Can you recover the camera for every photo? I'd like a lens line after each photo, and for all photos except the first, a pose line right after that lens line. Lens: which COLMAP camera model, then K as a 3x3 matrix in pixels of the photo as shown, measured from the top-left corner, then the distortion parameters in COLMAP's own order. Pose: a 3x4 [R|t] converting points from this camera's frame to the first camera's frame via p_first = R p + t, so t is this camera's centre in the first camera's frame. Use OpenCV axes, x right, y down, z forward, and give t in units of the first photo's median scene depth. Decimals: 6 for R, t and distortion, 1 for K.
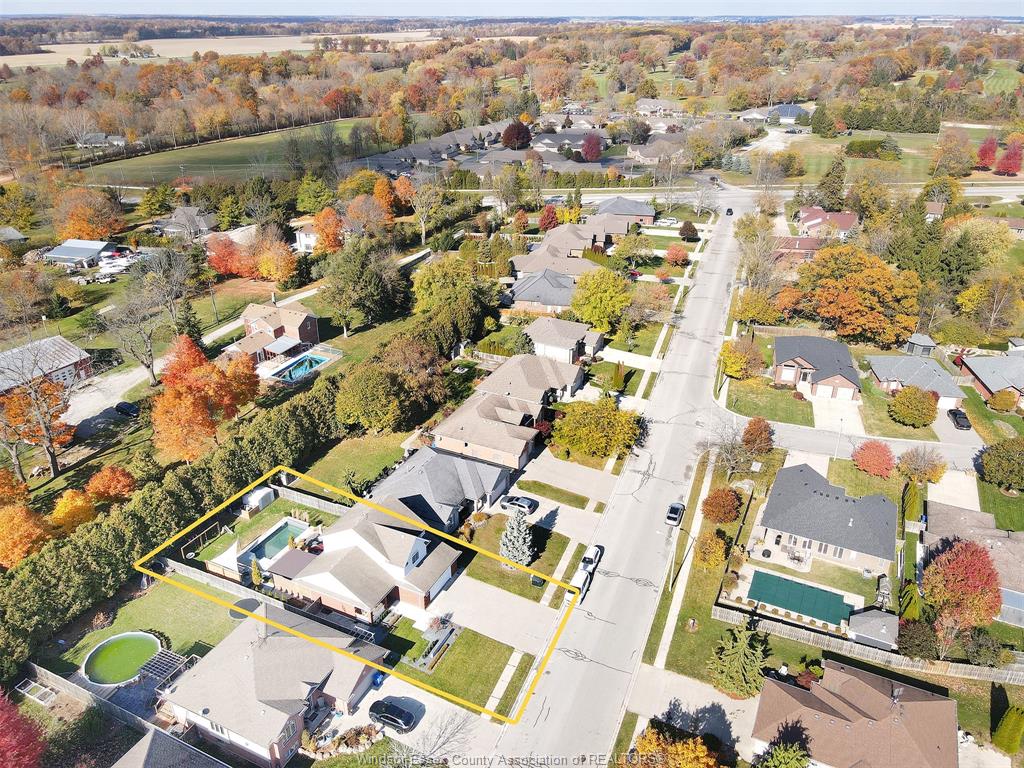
lens RADIAL K [[749.1, 0, 506.9], [0, 749.1, 379.3], [0, 0, 1]] dist [0.008169, 0.013302]
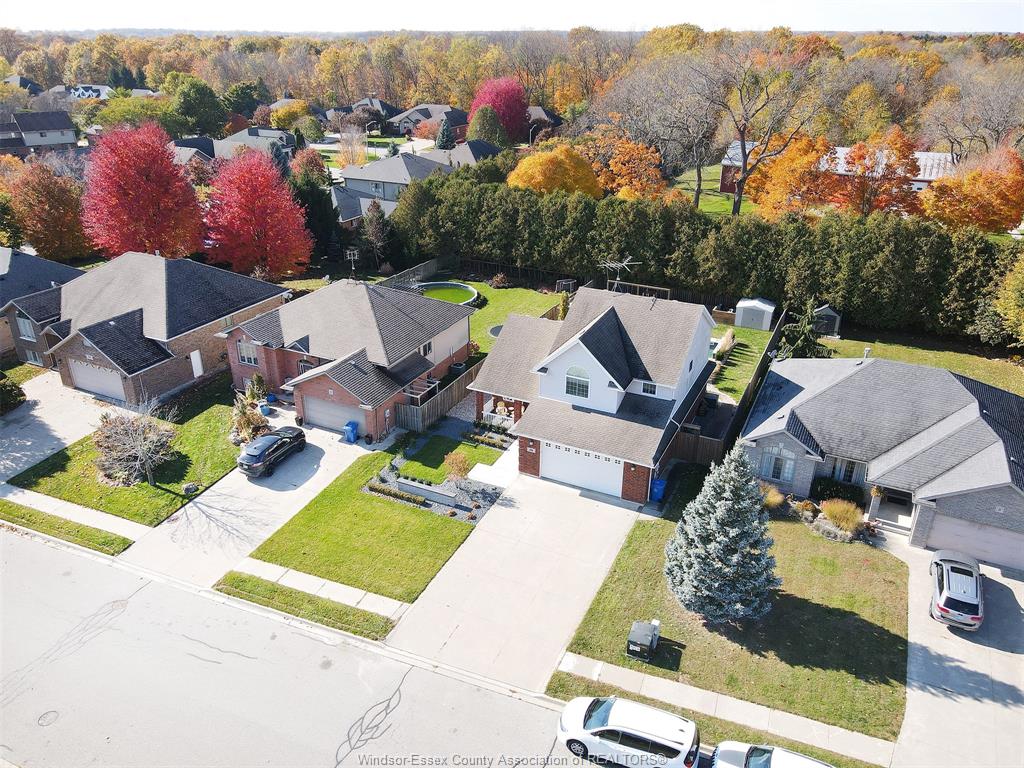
lens RADIAL K [[749.1, 0, 506.9], [0, 749.1, 379.3], [0, 0, 1]] dist [0.008169, 0.013302]
pose [[-0.000448, 0.424662, -0.905352, 0.316096], [-0.446463, 0.810026, 0.380170, 0.066112], [0.894802, 0.404376, 0.189232, 0.853551]]
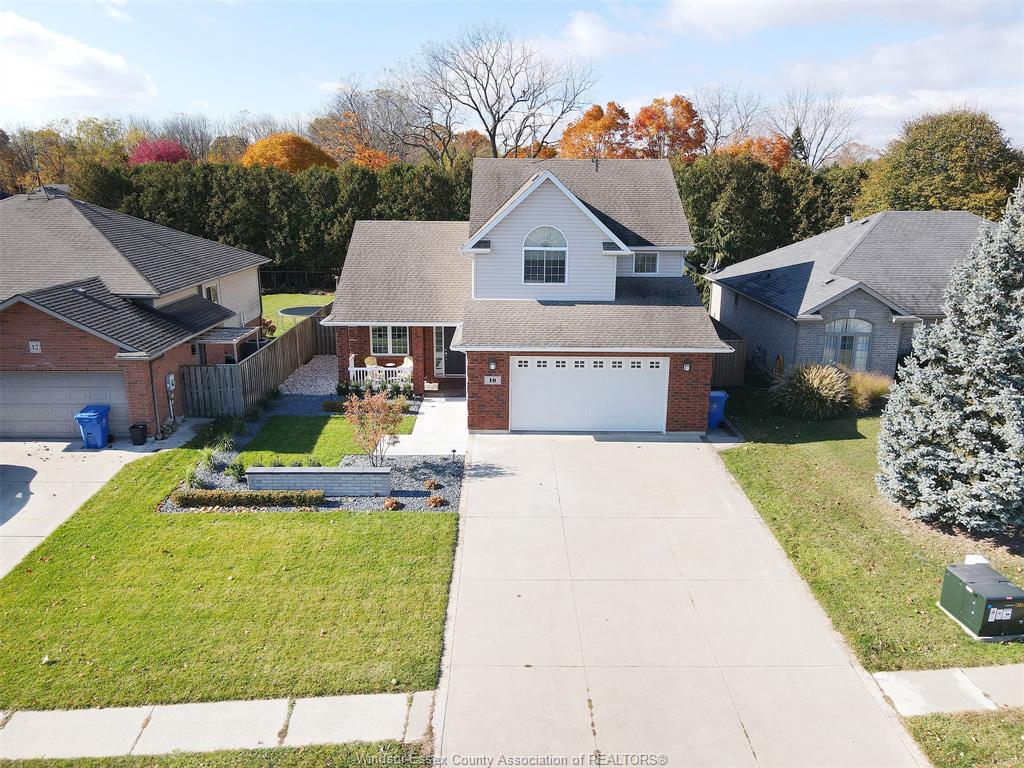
lens RADIAL K [[749.1, 0, 506.9], [0, 749.1, 379.3], [0, 0, 1]] dist [0.008169, 0.013302]
pose [[0.442747, 0.231288, -0.866303, 0.126939], [-0.403133, 0.914349, 0.038084, 0.268265], [0.800911, 0.332374, 0.498065, 0.850472]]
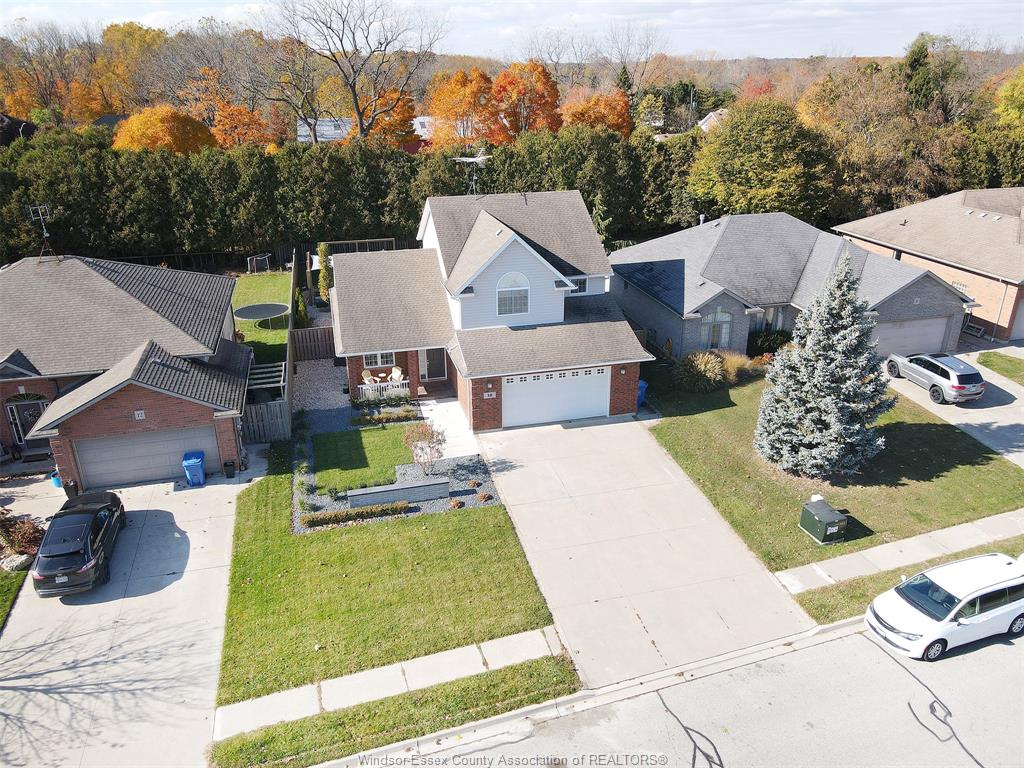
lens RADIAL K [[749.1, 0, 506.9], [0, 749.1, 379.3], [0, 0, 1]] dist [0.008169, 0.013302]
pose [[0.647505, 0.290672, -0.704448, 0.153003], [-0.331452, 0.939803, 0.083126, 0.240874], [0.686205, 0.179666, 0.704871, 0.728384]]
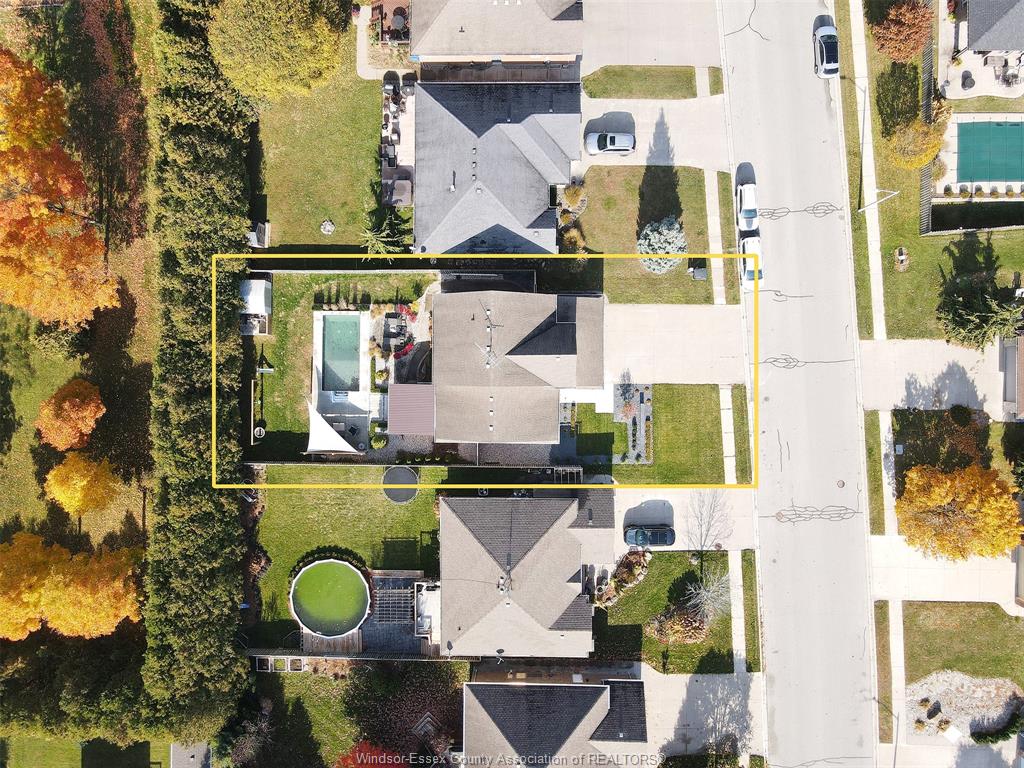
lens RADIAL K [[749.1, 0, 506.9], [0, 749.1, 379.3], [0, 0, 1]] dist [0.008169, 0.013302]
pose [[0.898605, -0.437827, -0.028578, -0.166956], [0.221578, 0.396624, 0.890838, -0.428612], [-0.378698, -0.806844, 0.453421, 0.659076]]
